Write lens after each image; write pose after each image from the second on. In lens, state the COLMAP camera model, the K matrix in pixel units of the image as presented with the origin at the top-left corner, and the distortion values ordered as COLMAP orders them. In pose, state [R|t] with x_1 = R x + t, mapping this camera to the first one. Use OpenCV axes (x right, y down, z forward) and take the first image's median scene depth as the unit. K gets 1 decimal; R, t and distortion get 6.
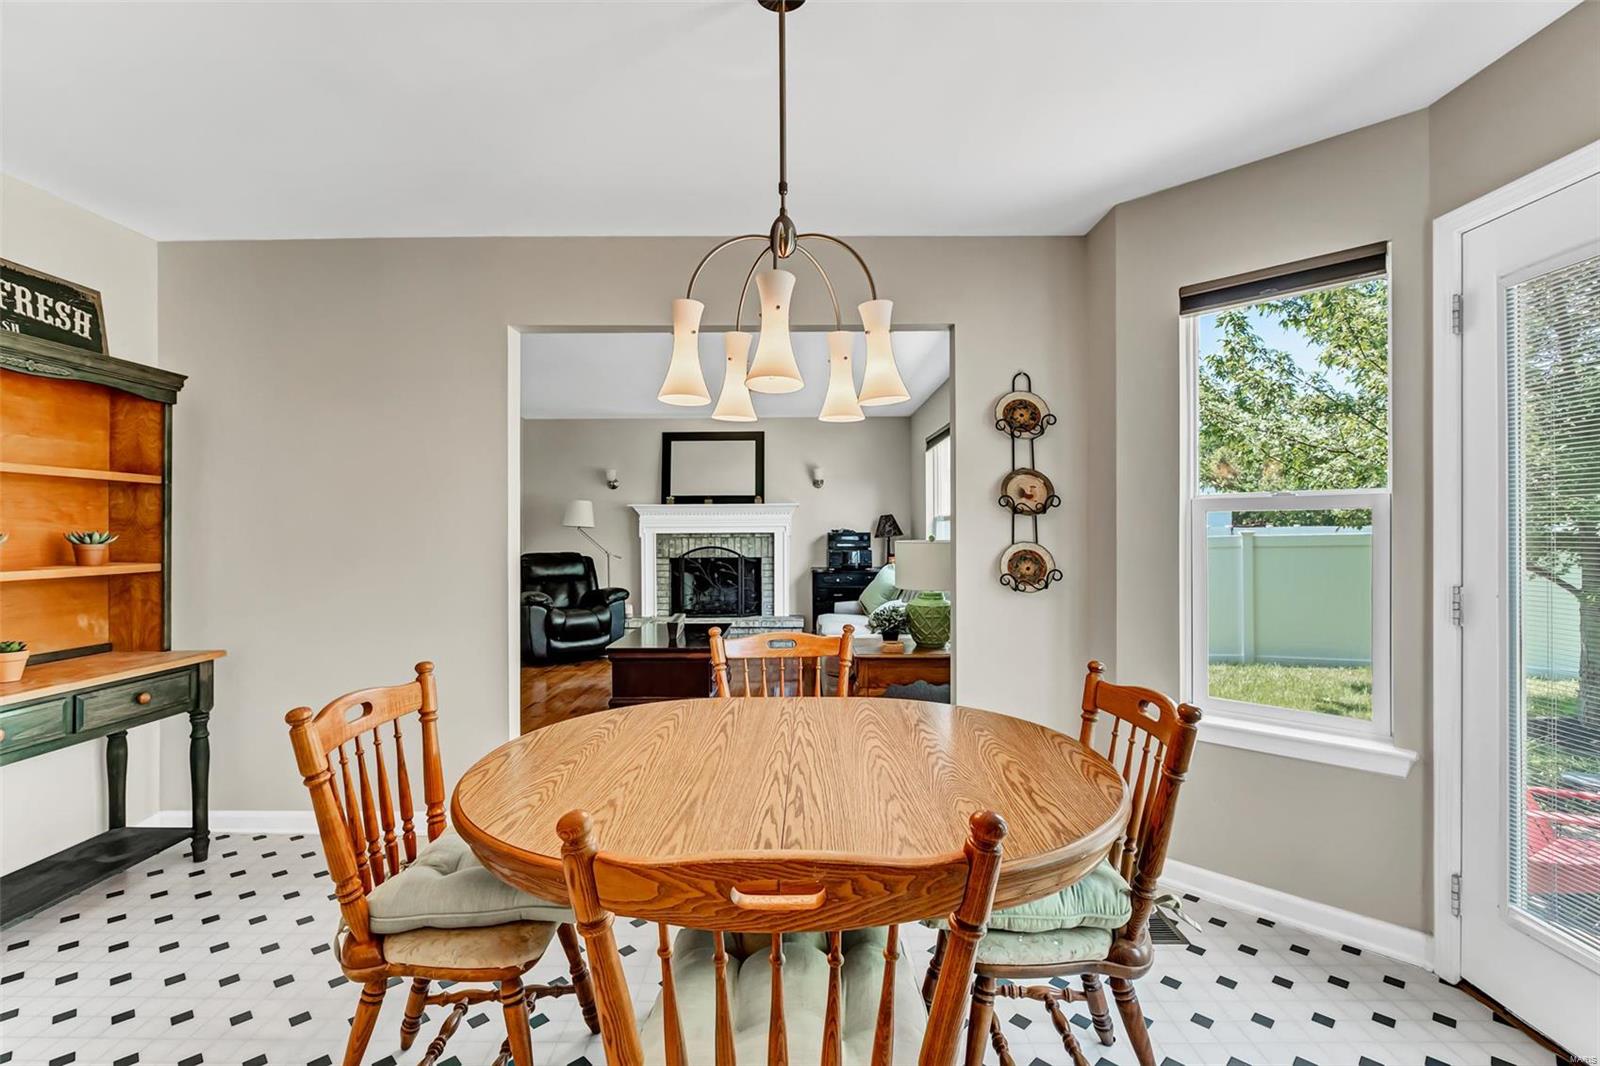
lens RADIAL K [[714.6, 0, 784.5], [0, 714.6, 522.5], [0, 0, 1]] dist [-0.001194, -0.002978]
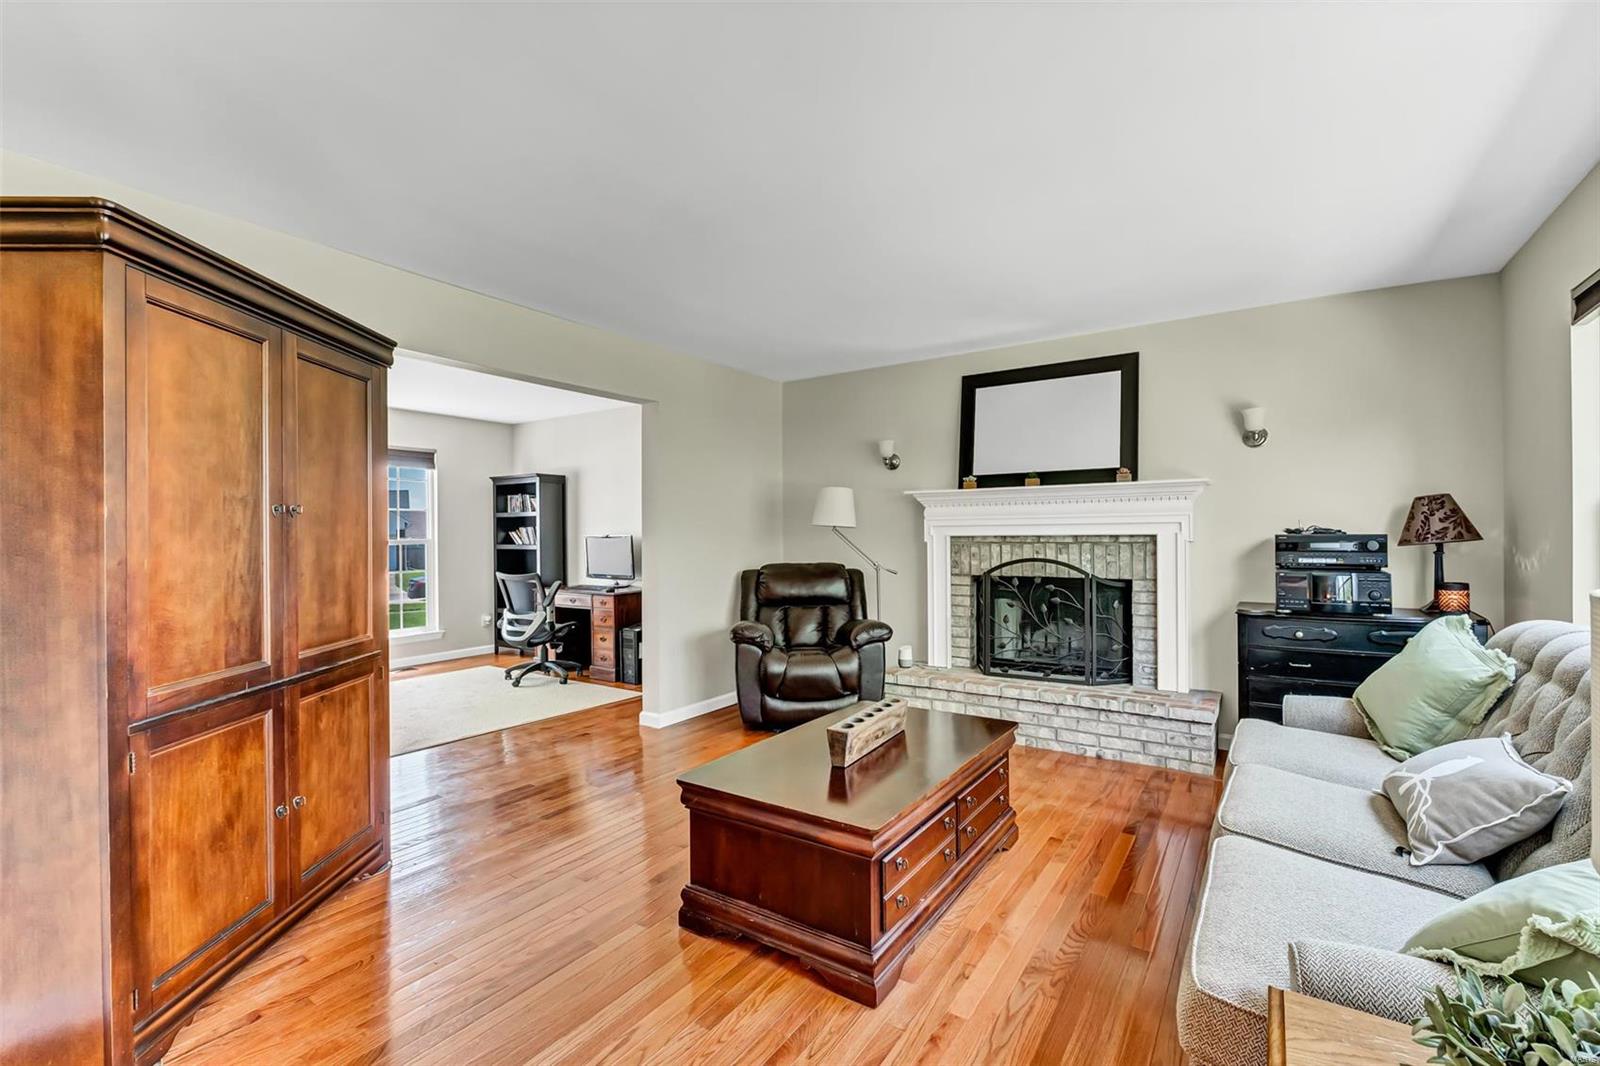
lens RADIAL K [[714.6, 0, 790.3], [0, 714.6, 531.2], [0, 0, 1]] dist [-0.001194, -0.002978]
pose [[0.839457, -0.002853, -0.543419, 0.046897], [0.009892, 0.999901, 0.010032, 0.003707], [0.543337, -0.013796, 0.839402, 0.404691]]
